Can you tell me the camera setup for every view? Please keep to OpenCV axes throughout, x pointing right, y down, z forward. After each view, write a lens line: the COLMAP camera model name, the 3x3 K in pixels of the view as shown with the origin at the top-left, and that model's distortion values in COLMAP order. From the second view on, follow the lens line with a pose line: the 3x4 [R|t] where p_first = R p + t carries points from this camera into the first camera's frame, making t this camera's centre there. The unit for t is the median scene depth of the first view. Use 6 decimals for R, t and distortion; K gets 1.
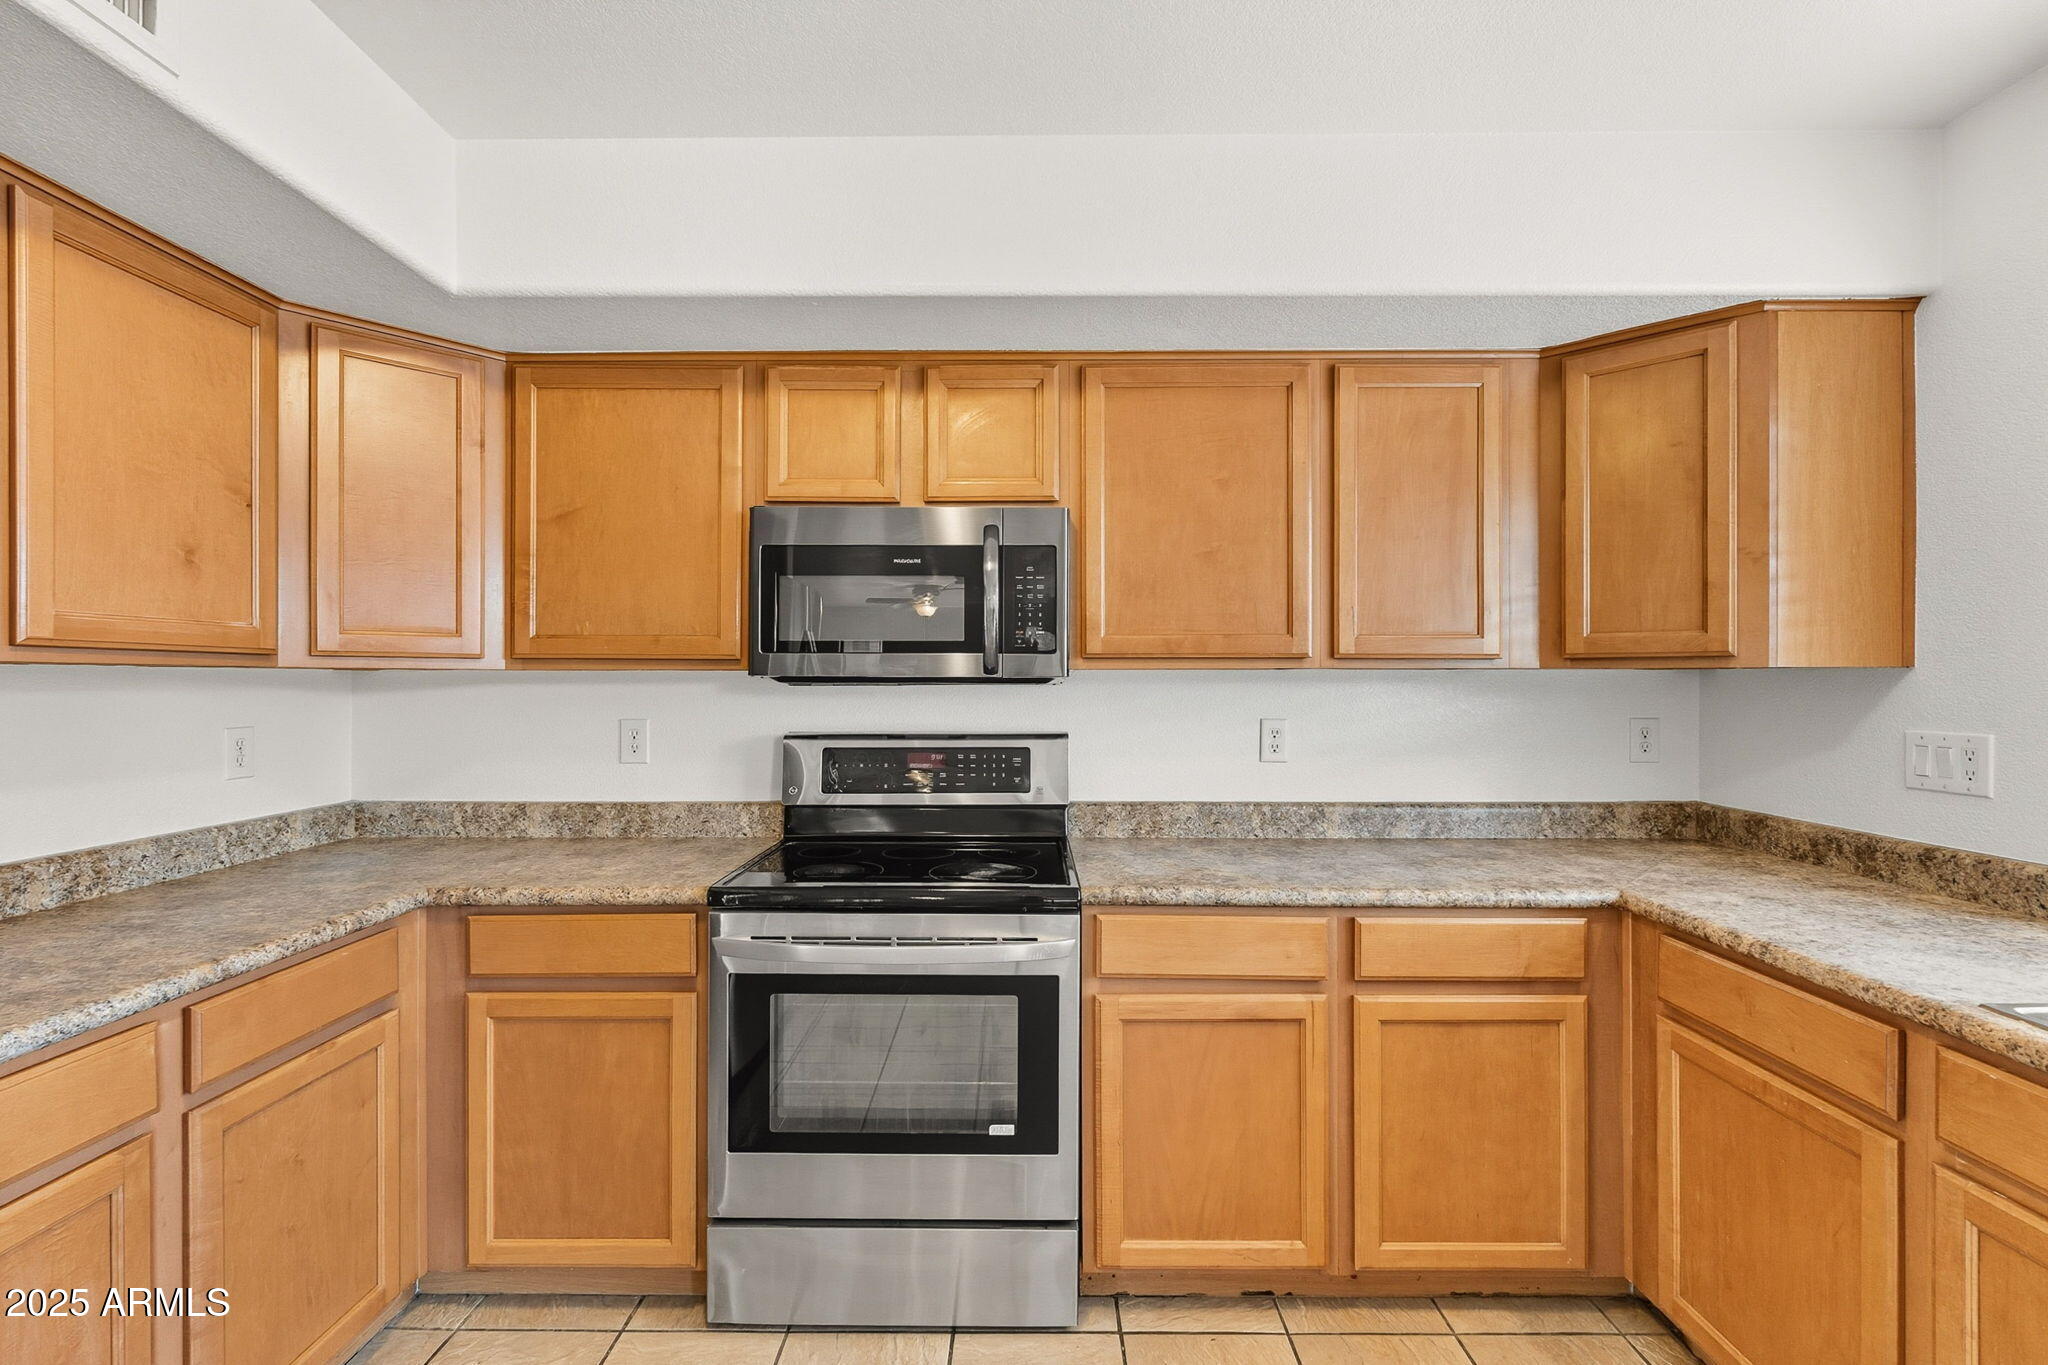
lens RADIAL K [[898.7, 0, 1022.3], [0, 898.7, 678.4], [0, 0, 1]] dist [-0.002595, -0.000468]
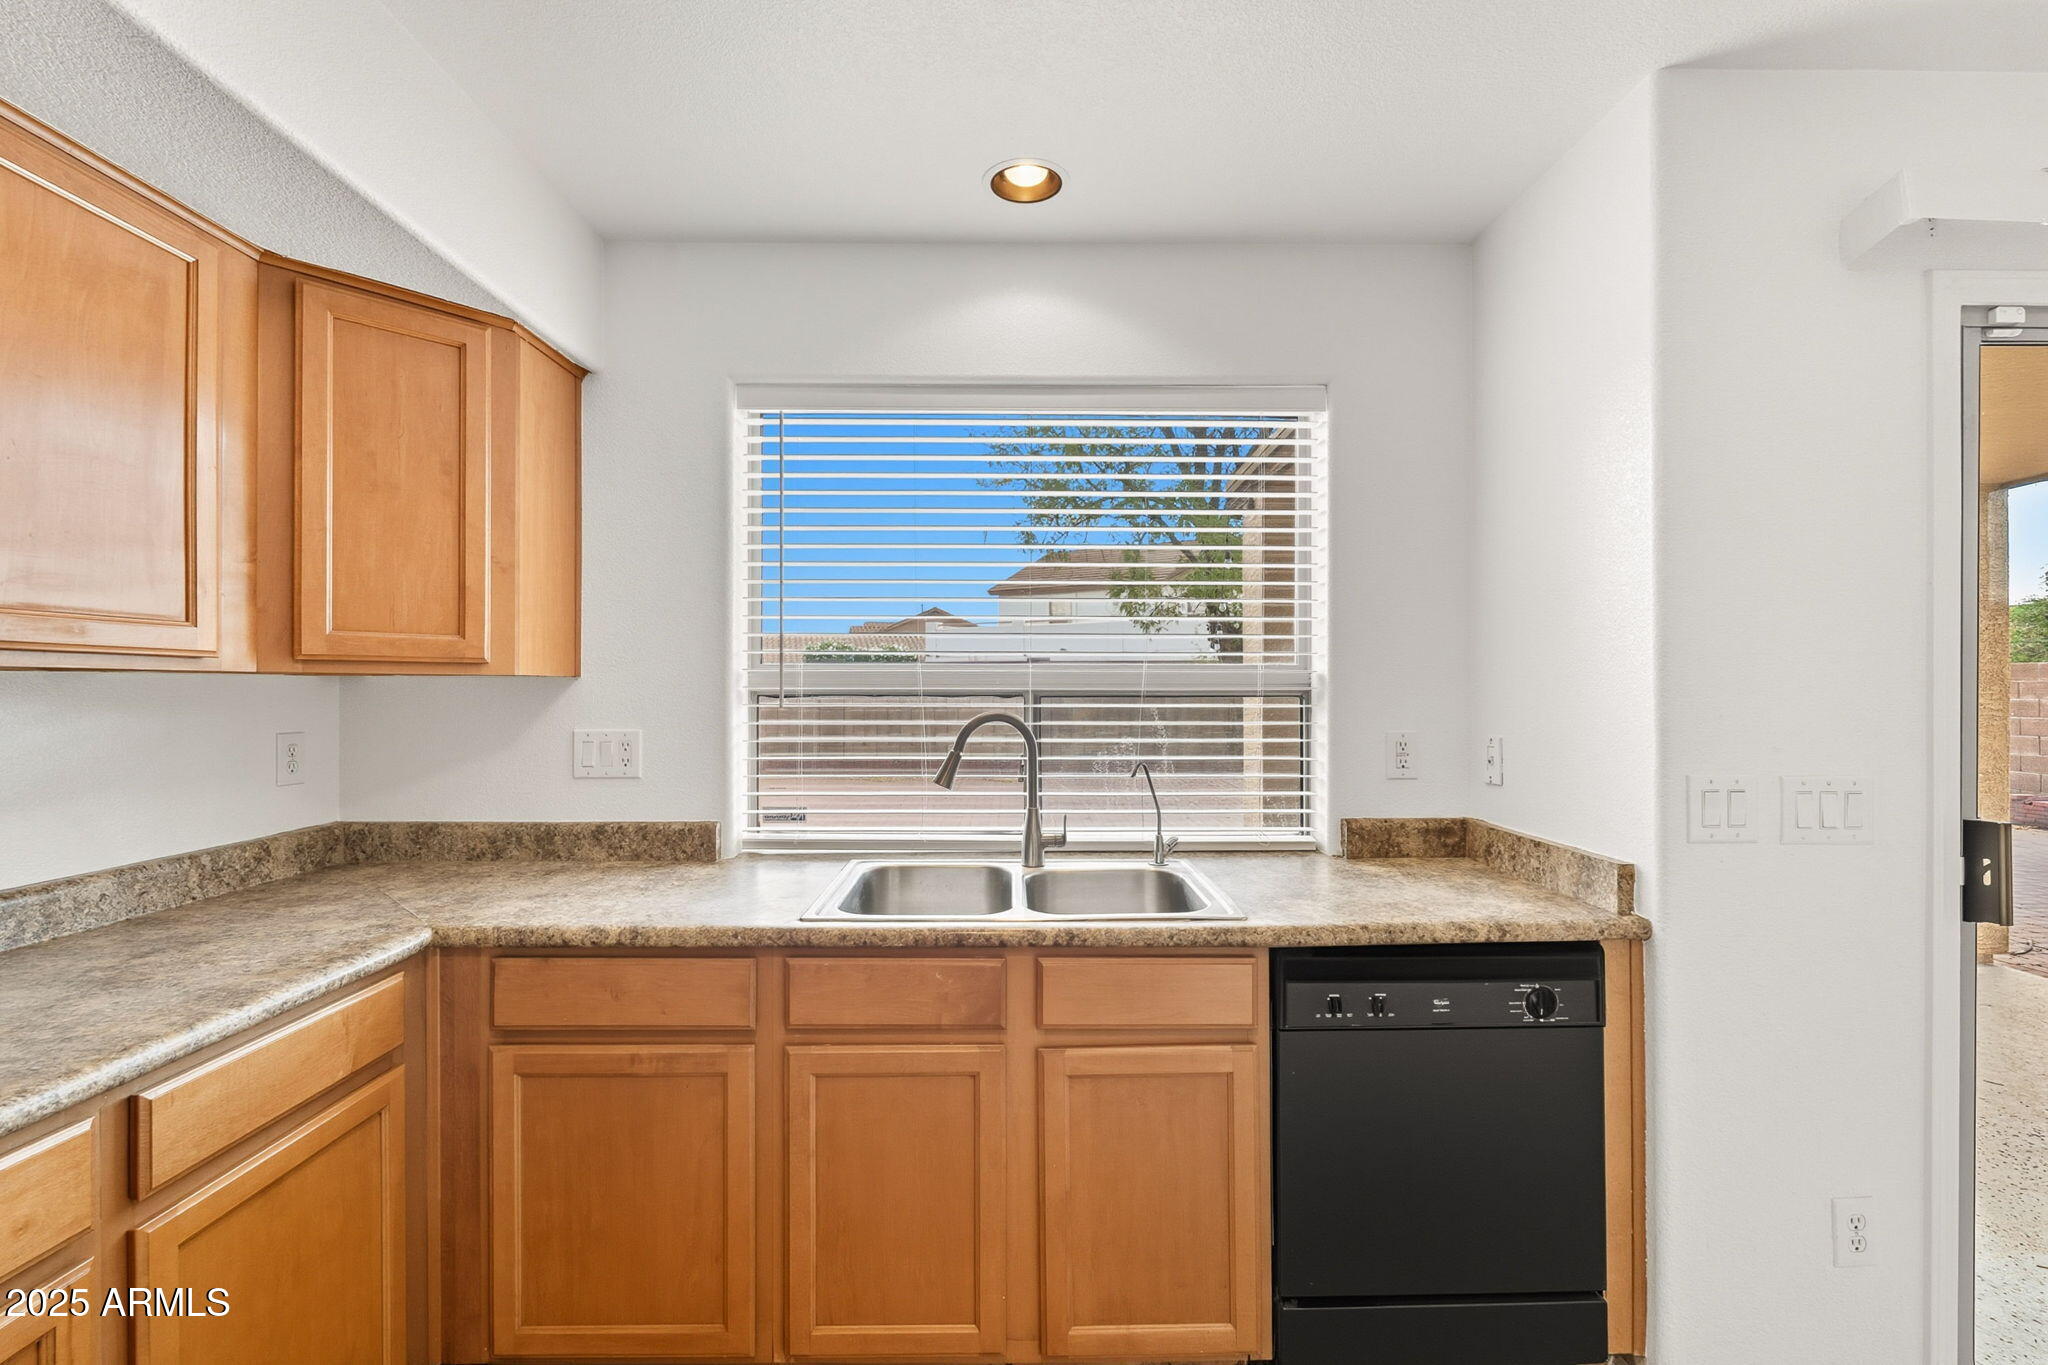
lens RADIAL K [[898.7, 0, 1021.7], [0, 898.7, 685.1], [0, 0, 1]] dist [-0.002595, -0.000468]
pose [[-0.017985, 0.003475, 0.999832, -0.214852], [-0.002096, 0.999992, -0.003513, 0.001293], [-0.999836, -0.002159, -0.017978, 0.425290]]
